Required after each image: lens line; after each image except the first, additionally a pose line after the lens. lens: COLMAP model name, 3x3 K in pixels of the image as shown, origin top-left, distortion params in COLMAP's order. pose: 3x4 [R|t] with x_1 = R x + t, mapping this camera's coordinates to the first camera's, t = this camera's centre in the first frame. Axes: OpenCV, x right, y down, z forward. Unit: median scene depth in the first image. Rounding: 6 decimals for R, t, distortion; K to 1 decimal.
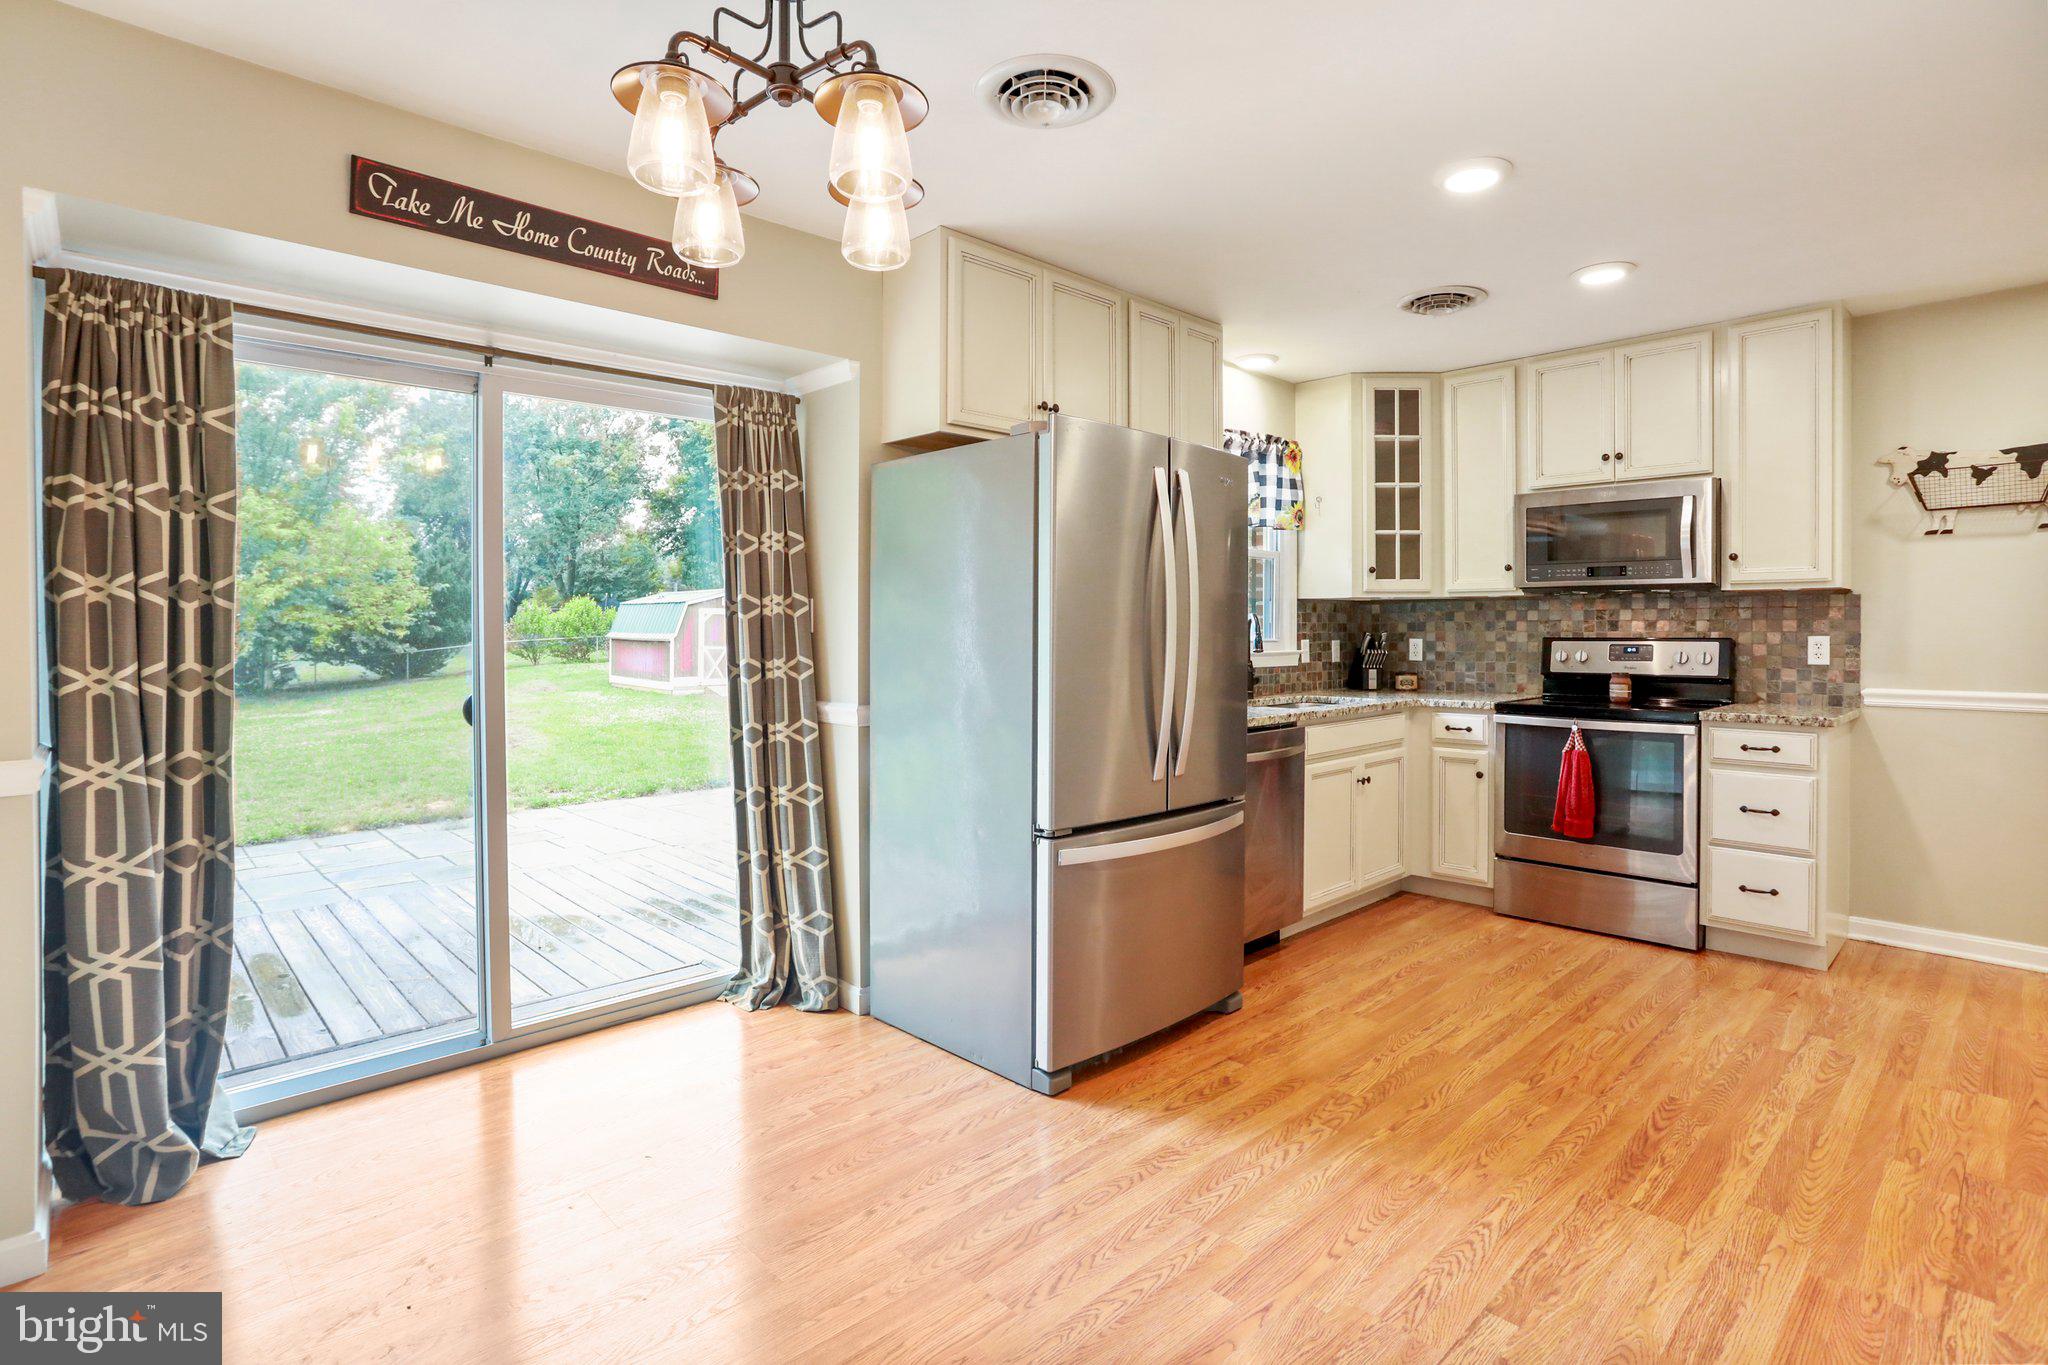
lens RADIAL K [[1007.3, 0, 1037.3], [0, 1007.3, 638.5], [0, 0, 1]] dist [-0.050831, 0.027106]
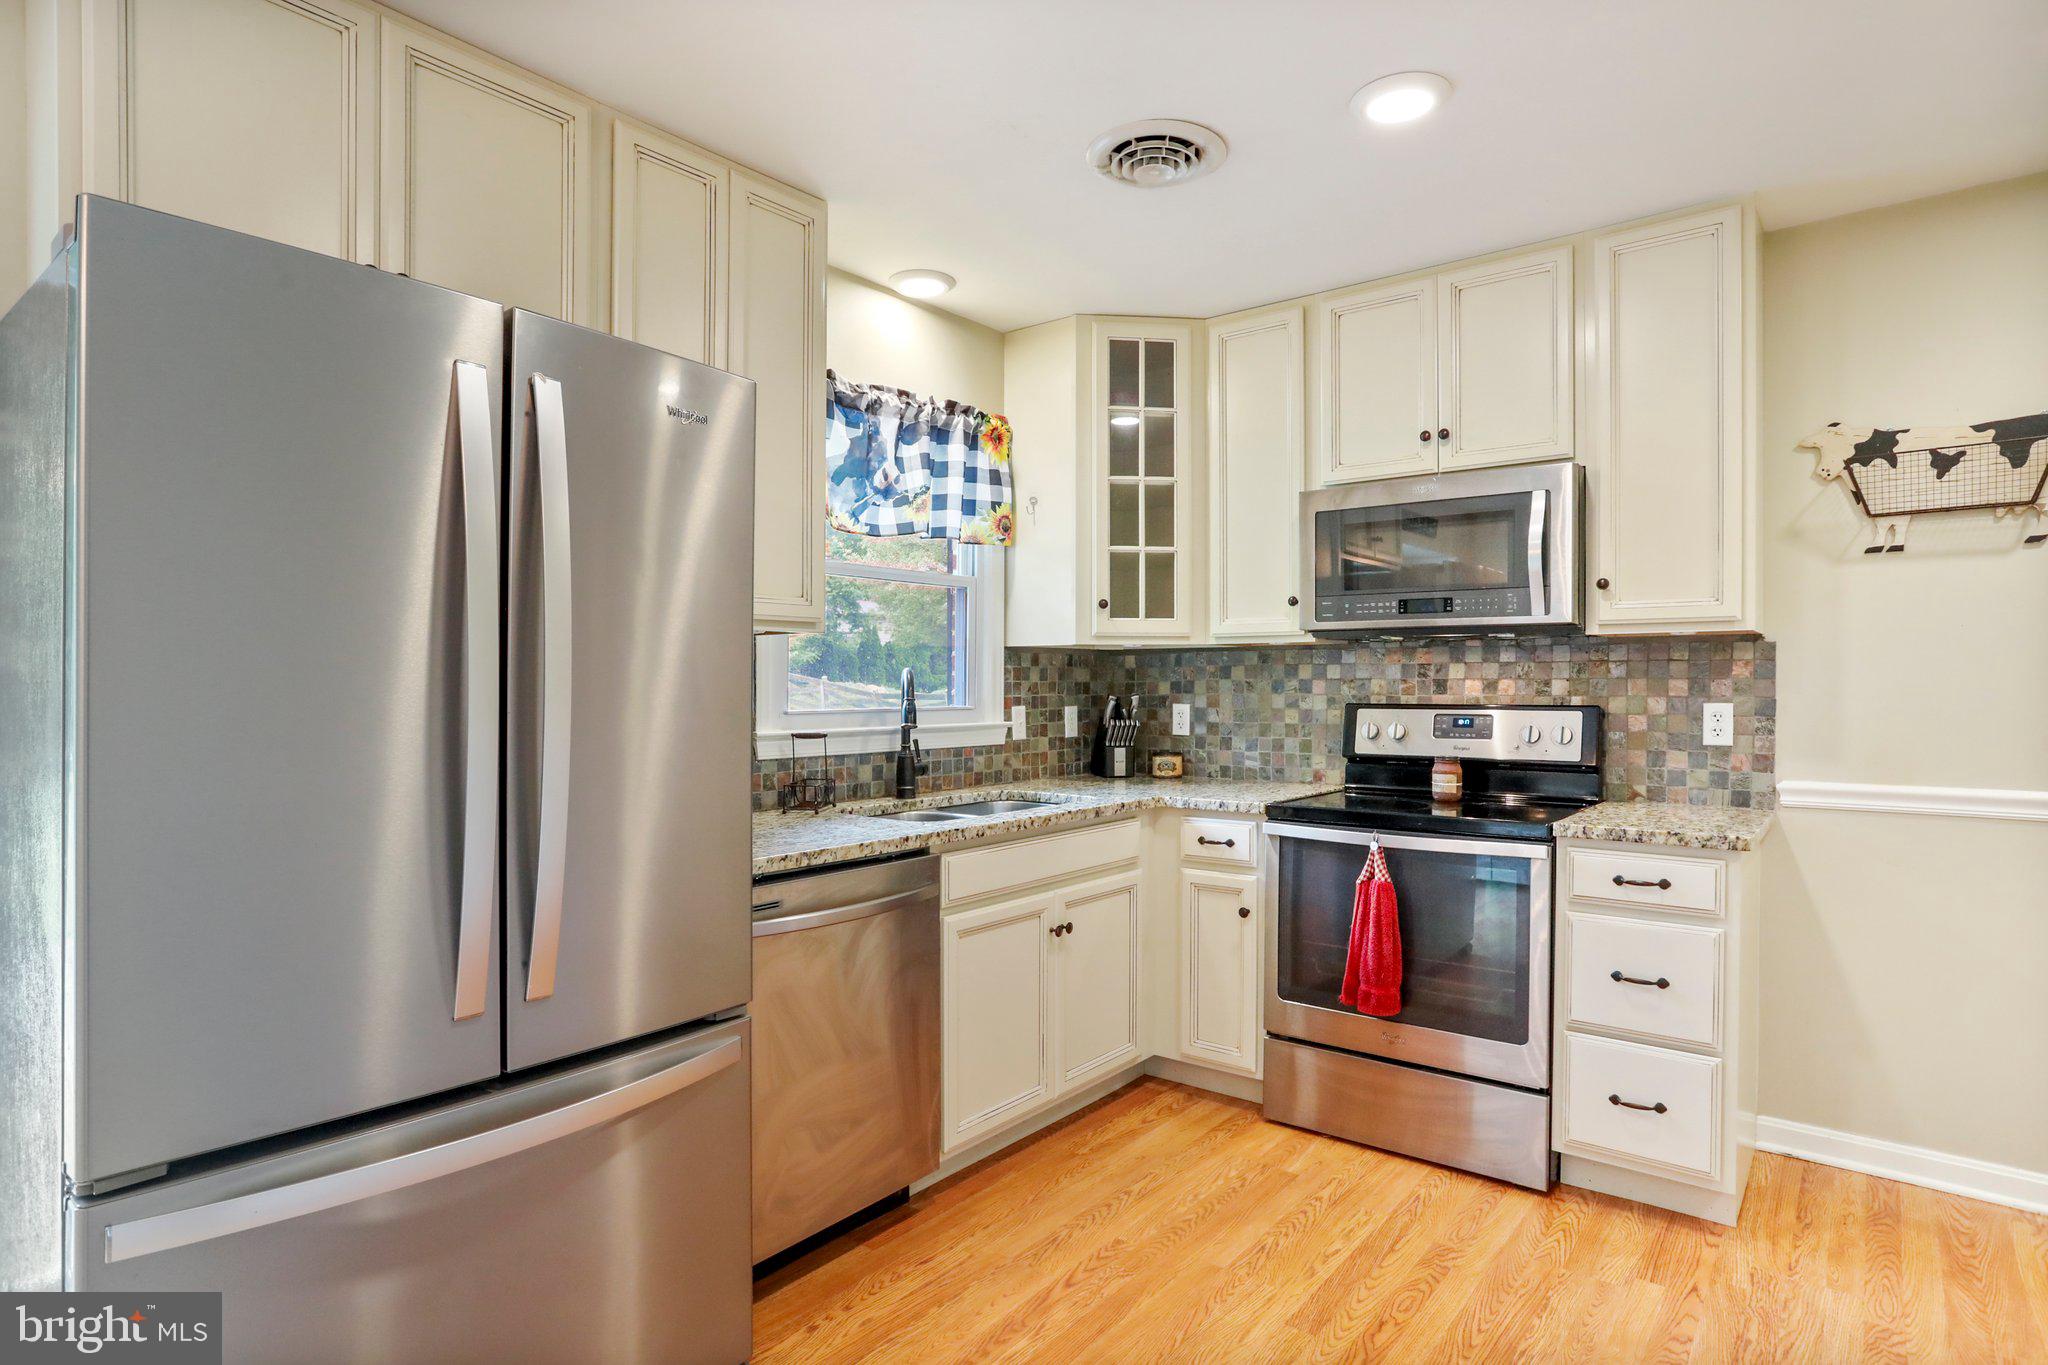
lens RADIAL K [[1075.3, 0, 1029.7], [0, 1075.3, 696.3], [0, 0, 1]] dist [-0.065566, 0.035665]
pose [[0.992462, -0.000139, 0.122556, 0.249270], [-0.000022, 0.999999, 0.001313, -0.008692], [-0.122556, -0.001306, 0.992461, 0.362385]]
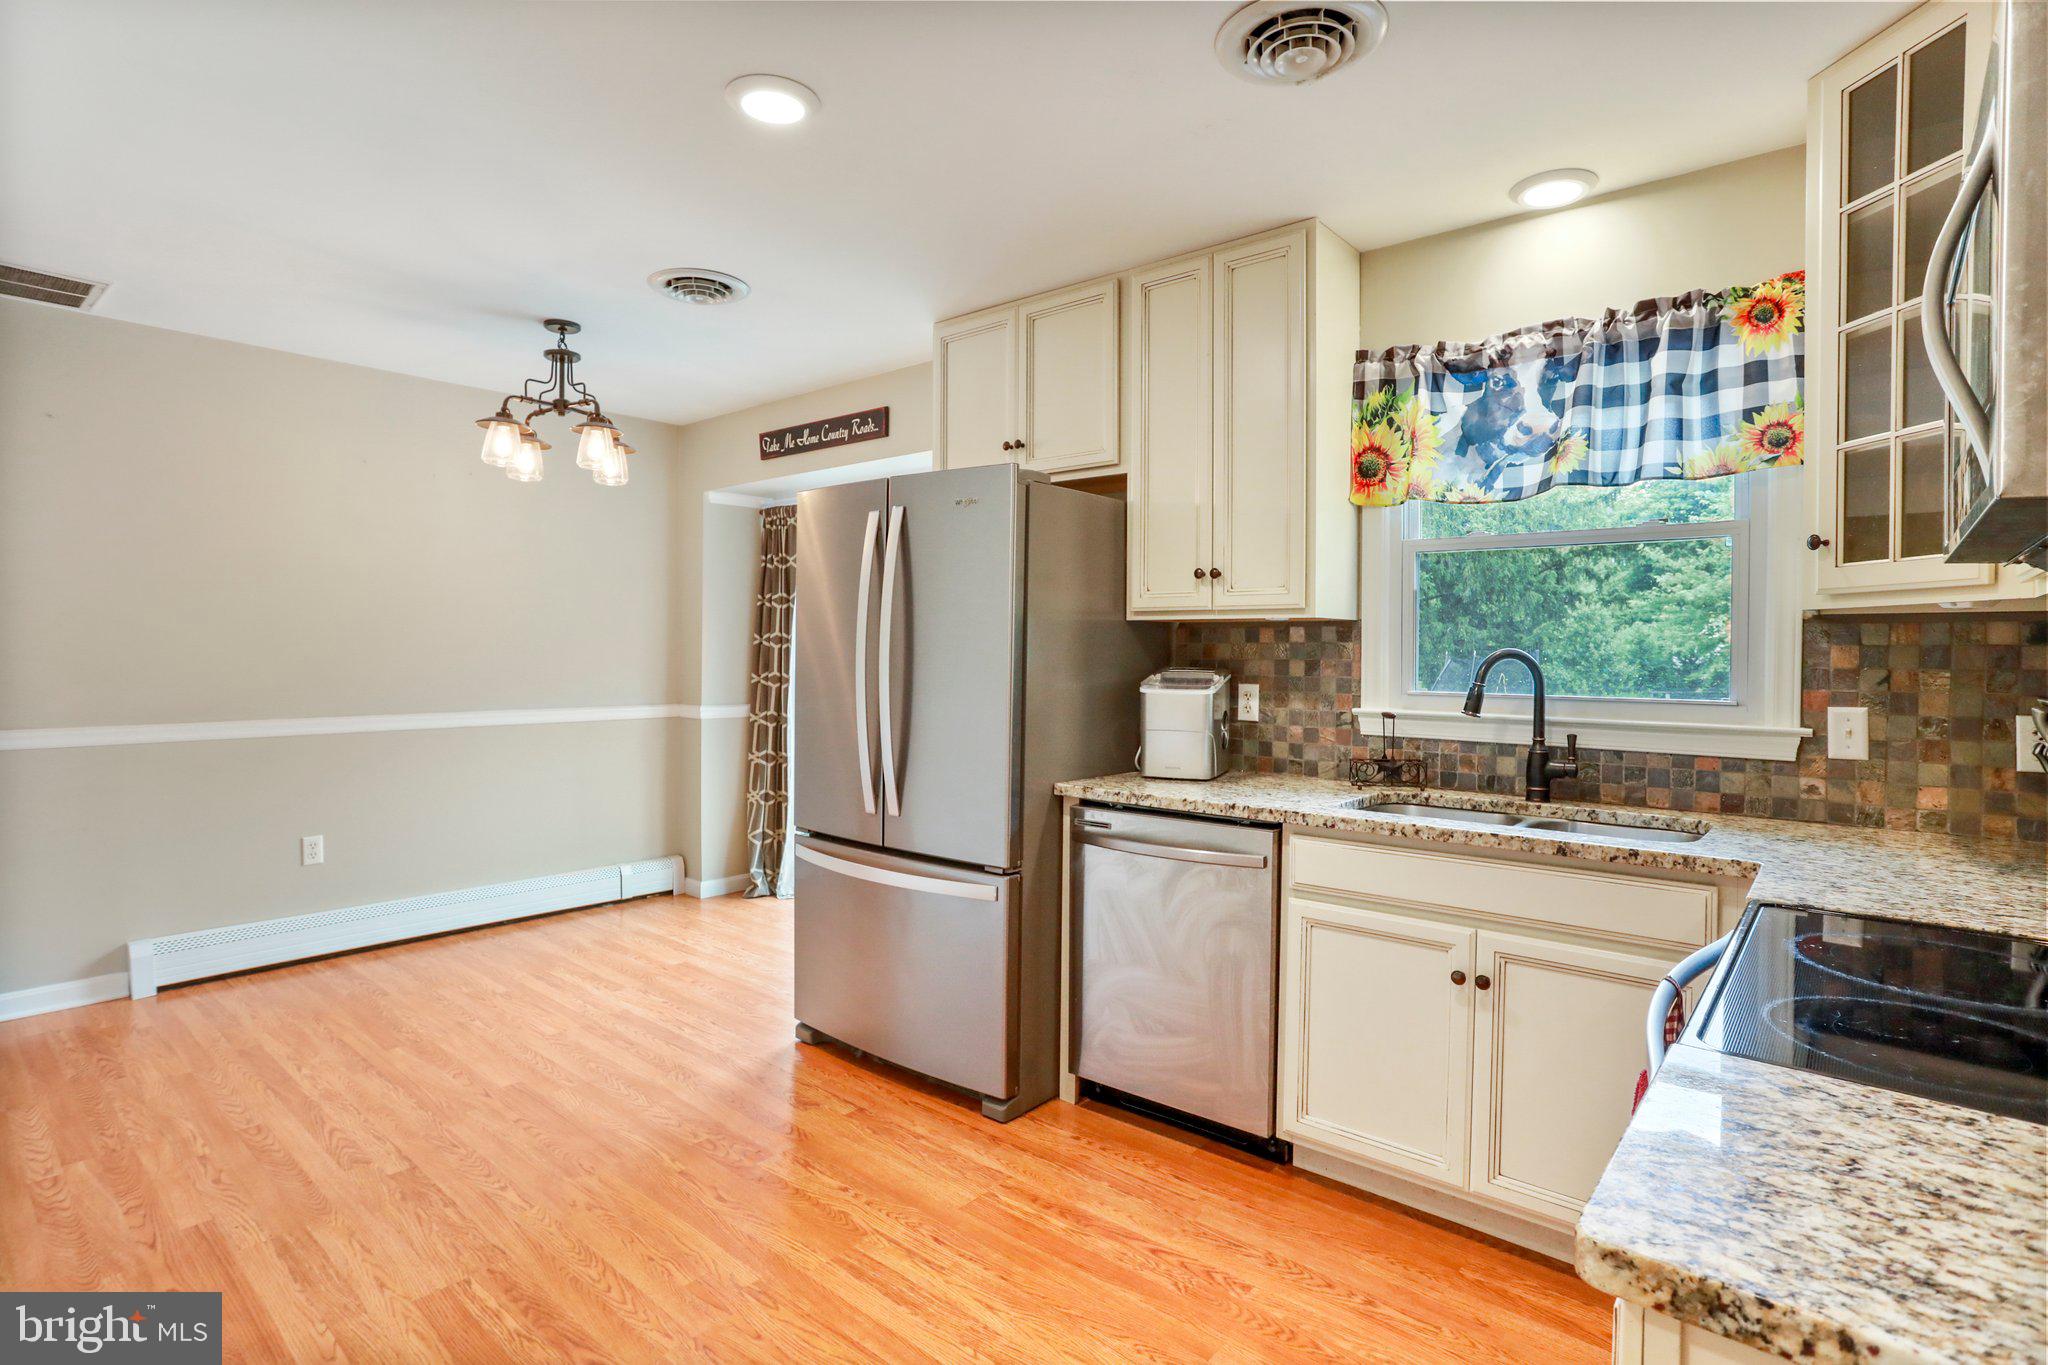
lens RADIAL K [[1023.6, 0, 1021.9], [0, 1023.6, 655.3], [0, 0, 1]] dist [-0.055600, 0.031551]
pose [[0.091547, 0.007458, -0.995773, 0.910437], [-0.019474, 0.999794, 0.005698, -0.022752], [0.995610, 0.018870, 0.091674, 0.811263]]
